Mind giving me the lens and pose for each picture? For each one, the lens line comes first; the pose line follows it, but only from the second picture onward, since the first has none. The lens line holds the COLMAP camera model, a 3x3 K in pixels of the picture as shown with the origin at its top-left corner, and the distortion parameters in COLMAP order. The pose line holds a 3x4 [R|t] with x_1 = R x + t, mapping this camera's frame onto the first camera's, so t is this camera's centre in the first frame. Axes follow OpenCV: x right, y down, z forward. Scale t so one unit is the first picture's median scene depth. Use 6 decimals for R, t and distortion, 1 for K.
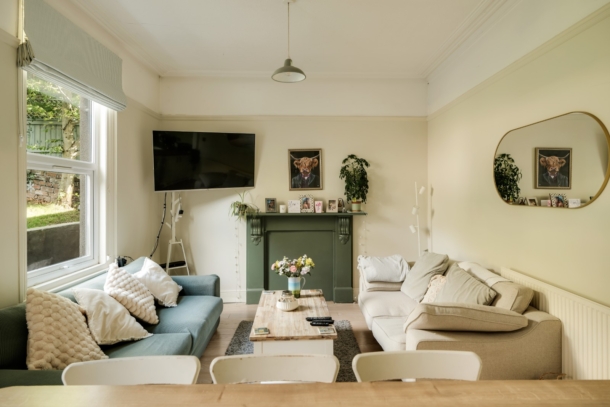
lens RADIAL K [[356.4, 0, 301.1], [0, 356.4, 199.0], [0, 0, 1]] dist [-0.002489, 0.002309]
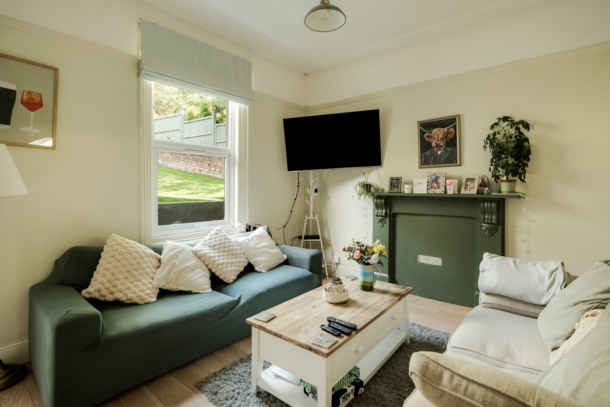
lens RADIAL K [[293.8, 0, 313.1], [0, 293.8, 187.8], [0, 0, 1]] dist [-0.003675, 0.001228]
pose [[0.759223, 0.006138, -0.650801, 0.251424], [-0.012332, 0.999912, -0.004956, 0.032863], [0.650713, 0.011788, 0.759232, 0.299092]]
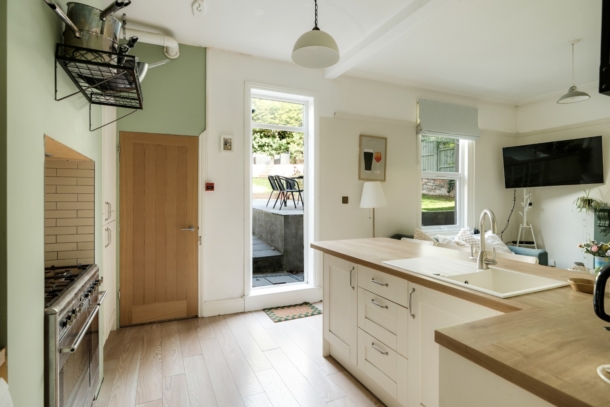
lens RADIAL K [[321.2, 0, 305.5], [0, 321.2, 197.3], [0, 0, 1]] dist [-0.000454, 0.001171]
pose [[0.400897, 0.002406, -0.916120, 0.427483], [-0.014889, 0.999882, -0.003889, 0.028641], [0.916002, 0.015199, 0.400886, -0.254506]]
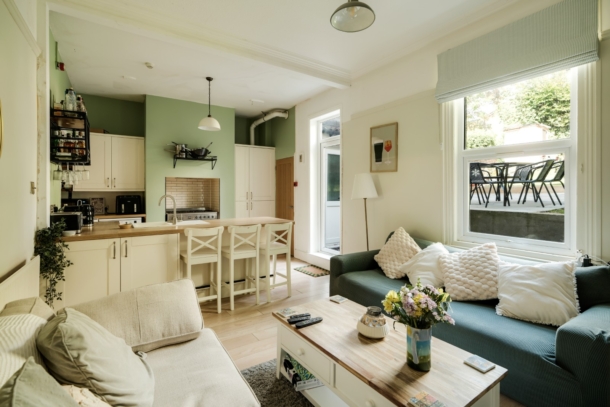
lens RADIAL K [[293.8, 0, 300.3], [0, 293.8, 189.7], [0, 0, 1]] dist [-0.003675, 0.001228]
pose [[-0.847614, -0.001780, -0.530611, 0.261884], [-0.007225, 0.999940, 0.008187, 0.016784], [0.530565, 0.010773, -0.847576, 0.958011]]
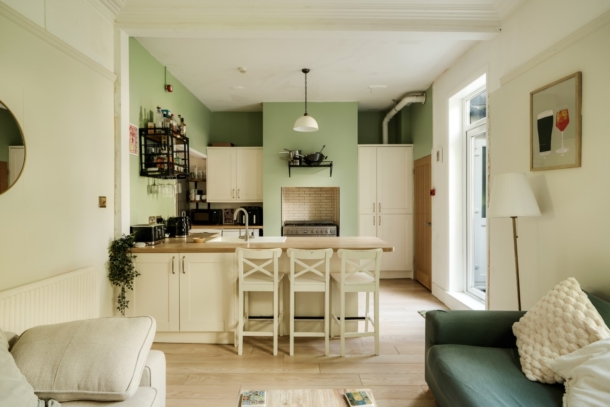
lens RADIAL K [[321.2, 0, 302.0], [0, 321.2, 200.0], [0, 0, 1]] dist [-0.000454, 0.001171]
pose [[-0.999710, 0.004256, 0.023693, -0.017060], [0.004623, 0.999870, 0.015475, 0.009141], [-0.023624, 0.015580, -0.999600, 0.877674]]
